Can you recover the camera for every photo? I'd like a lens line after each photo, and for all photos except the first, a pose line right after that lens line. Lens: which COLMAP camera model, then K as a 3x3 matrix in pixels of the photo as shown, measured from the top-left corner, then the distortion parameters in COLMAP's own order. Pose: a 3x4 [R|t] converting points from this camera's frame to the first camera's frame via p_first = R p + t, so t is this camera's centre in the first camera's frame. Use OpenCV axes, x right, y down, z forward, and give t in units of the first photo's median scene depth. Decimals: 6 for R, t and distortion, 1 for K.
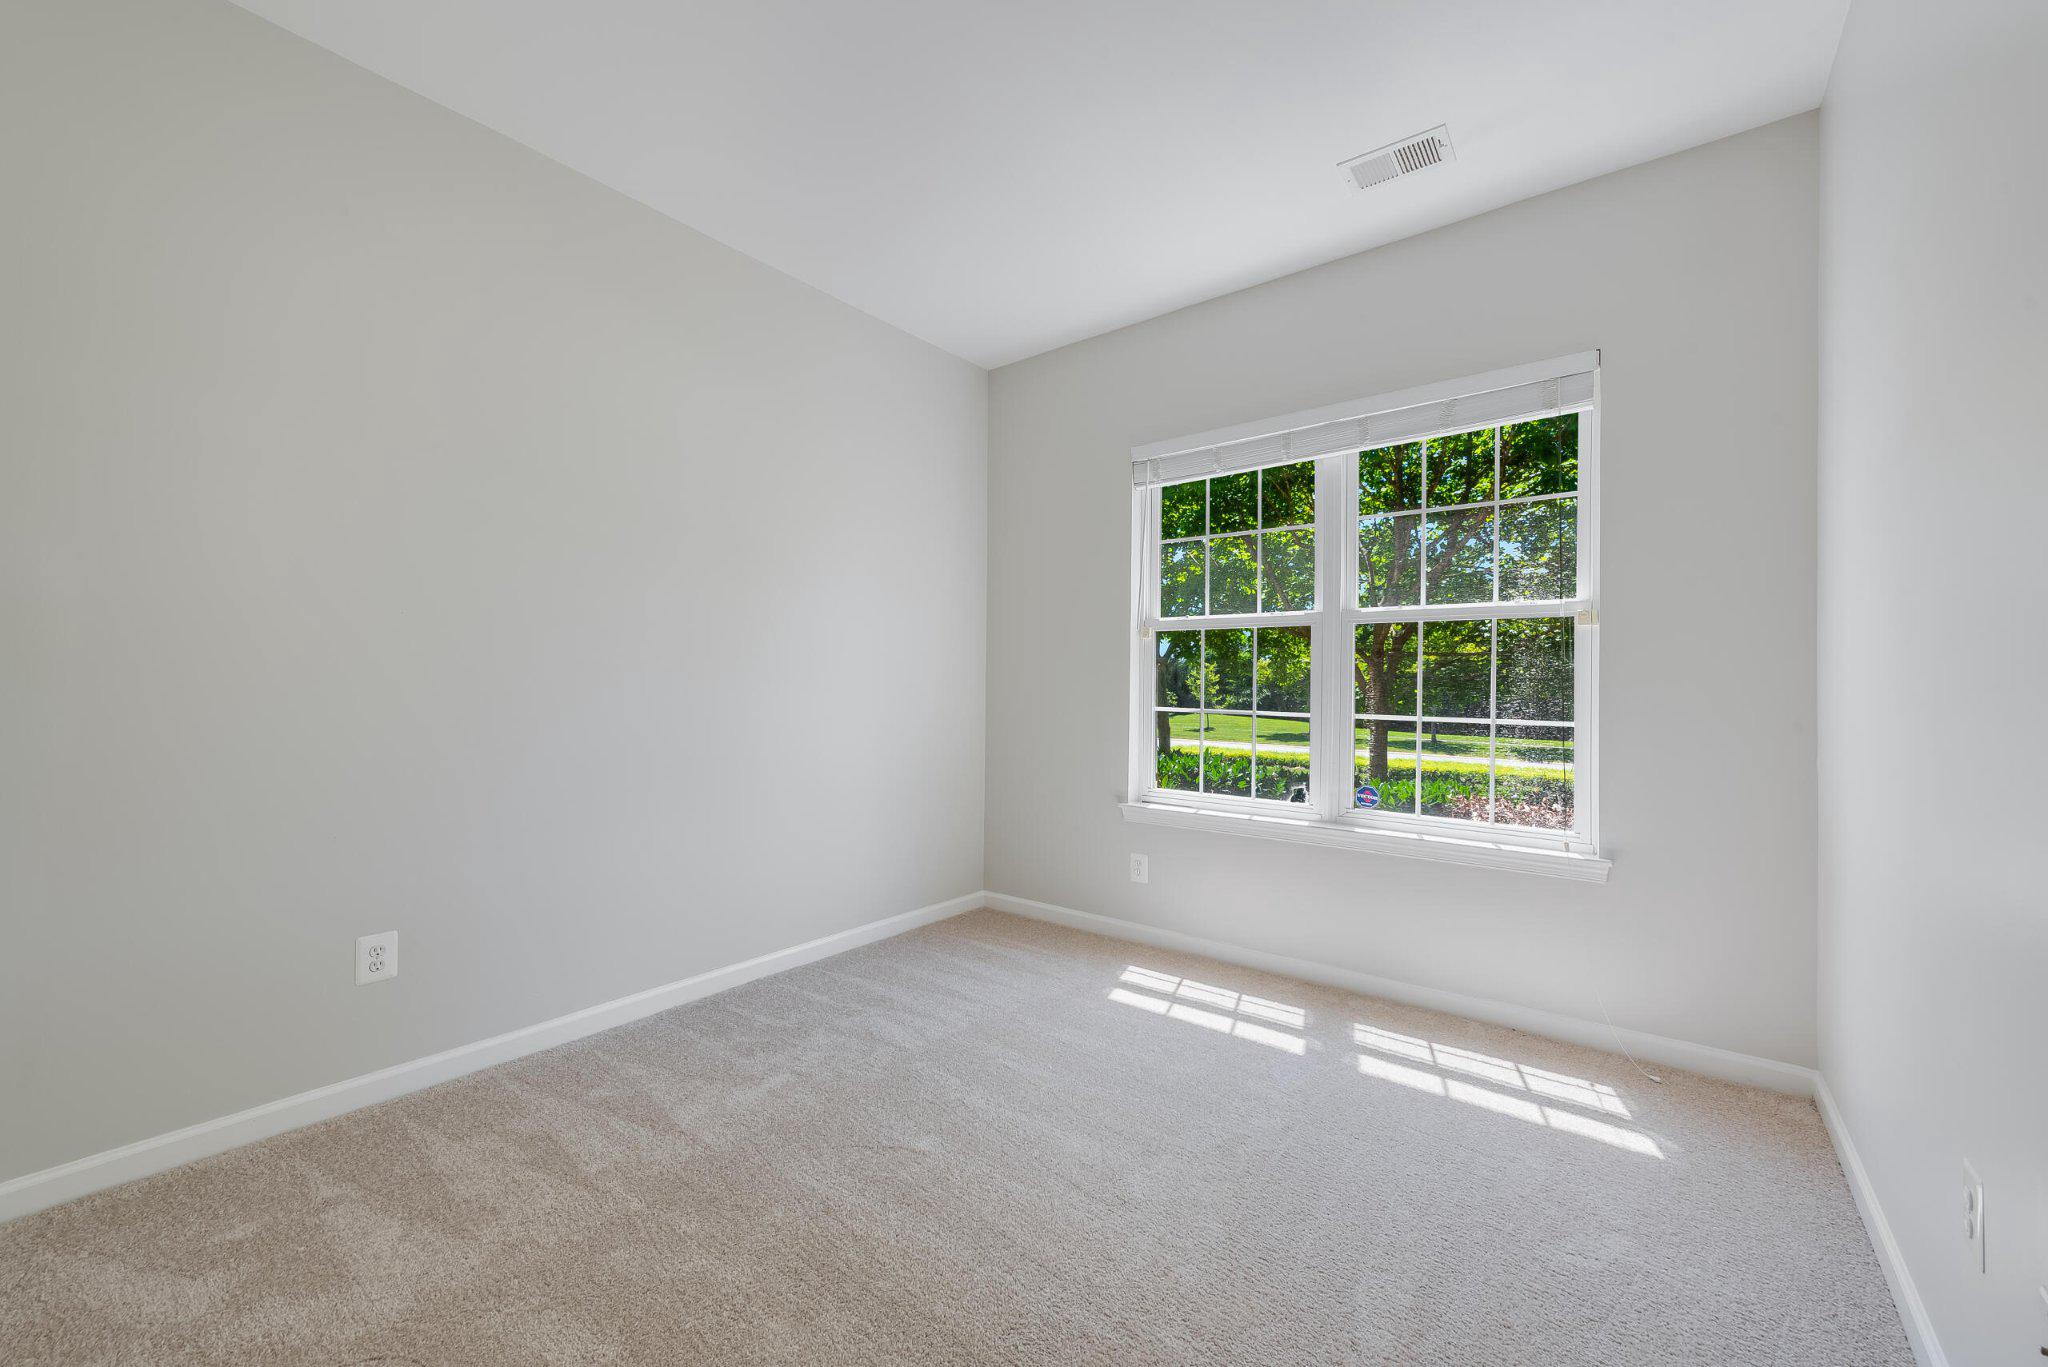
lens RADIAL K [[802.0, 0, 1017.7], [0, 802.0, 678.6], [0, 0, 1]] dist [0.004757, -0.000486]
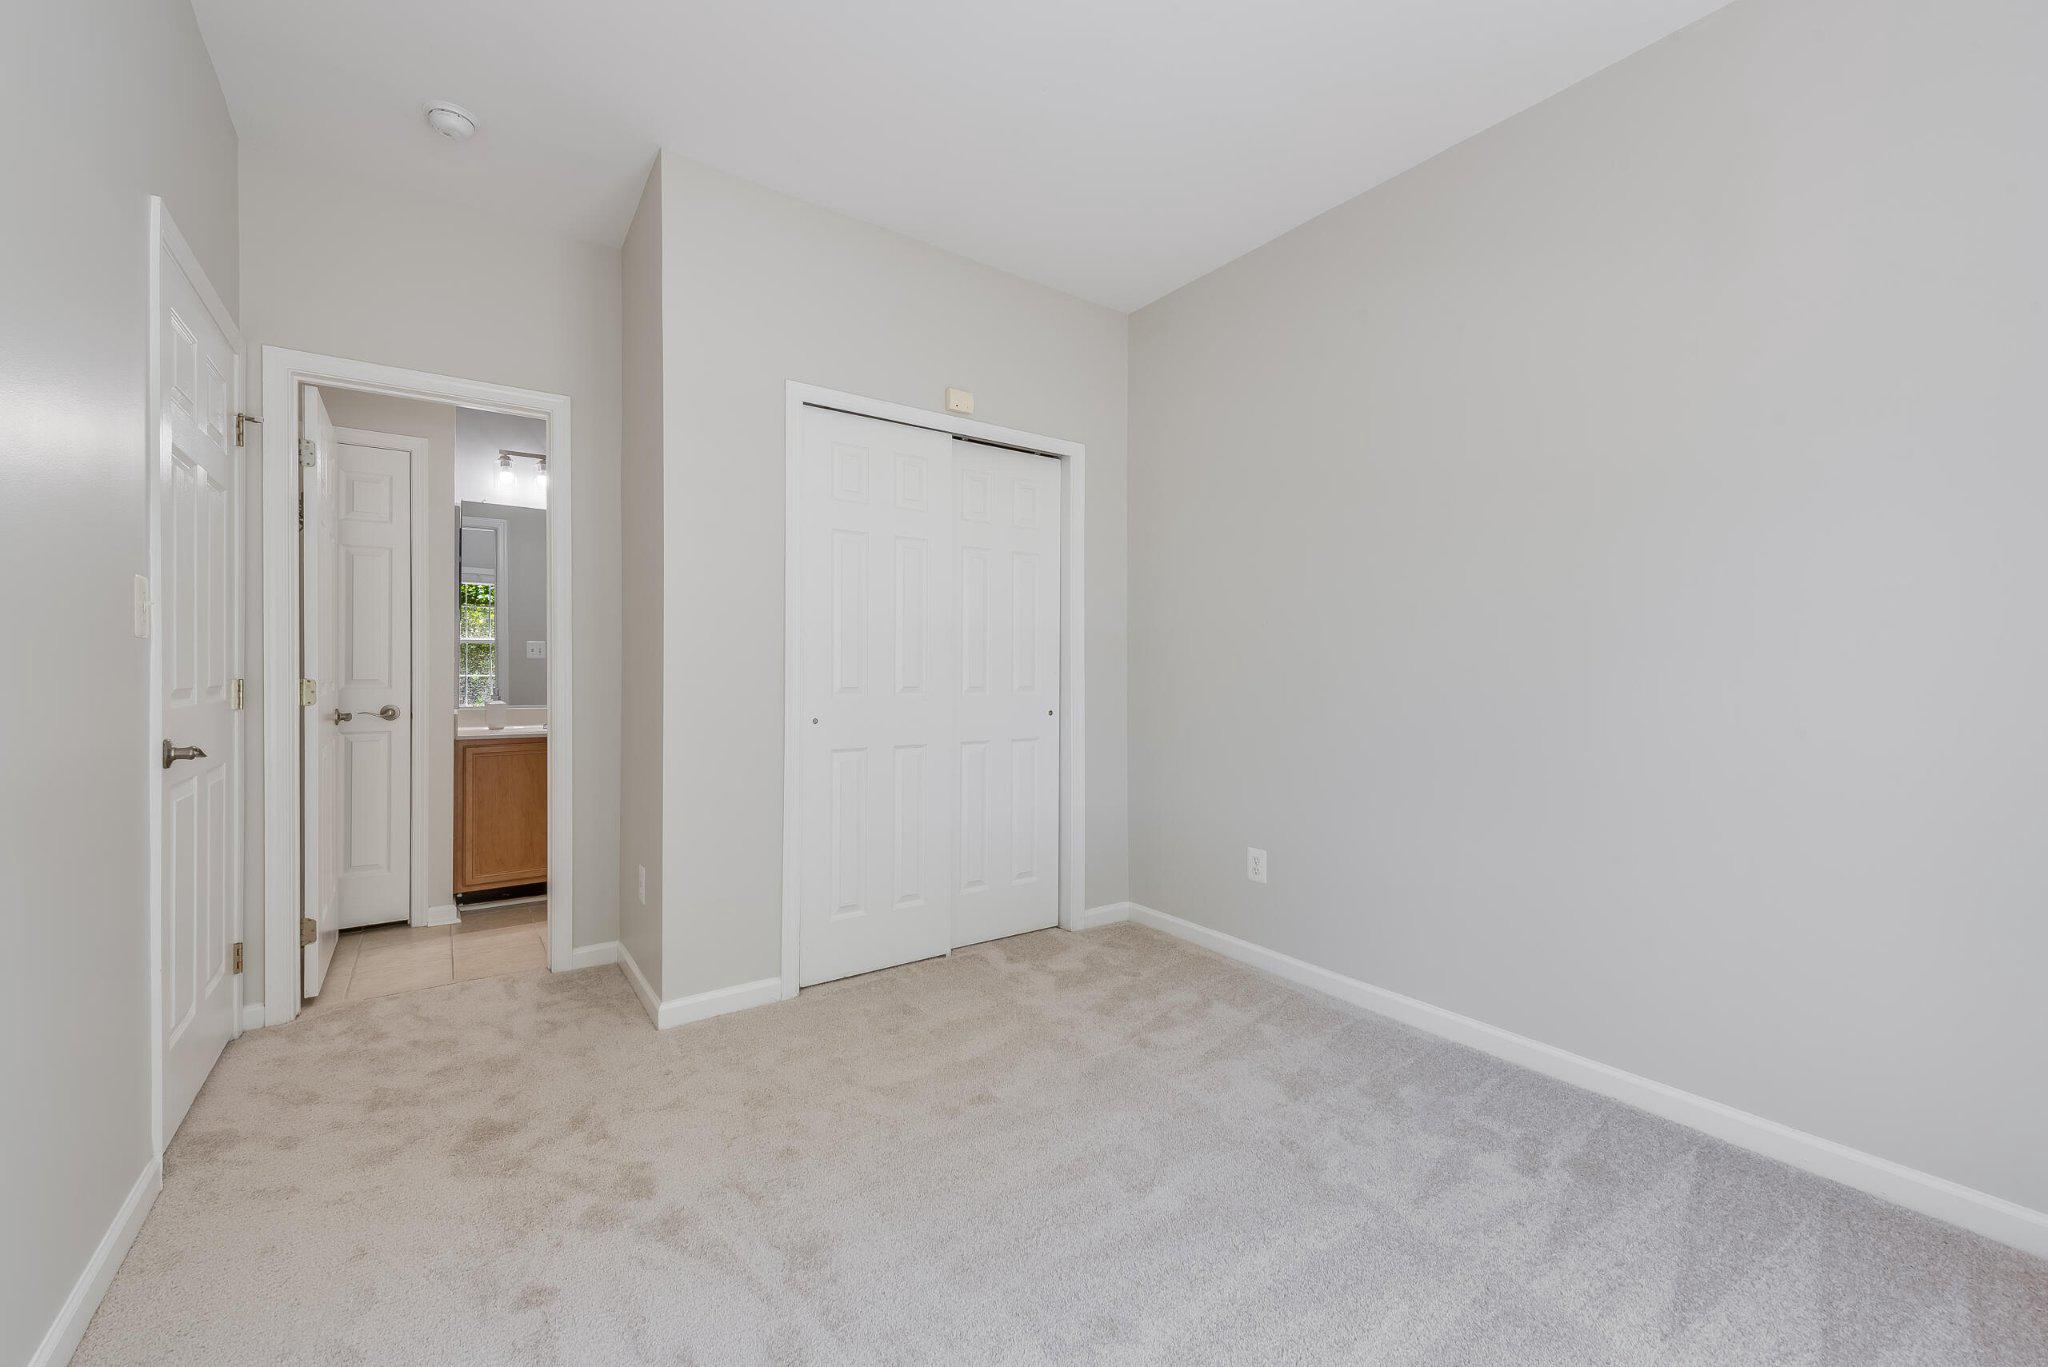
lens RADIAL K [[802.0, 0, 1017.7], [0, 802.0, 678.6], [0, 0, 1]] dist [0.004757, -0.000486]
pose [[-0.267012, 0.009803, -0.963643, 0.689685], [0.003790, 0.999951, 0.009122, -0.000409], [0.963686, -0.001217, -0.267037, 0.969943]]
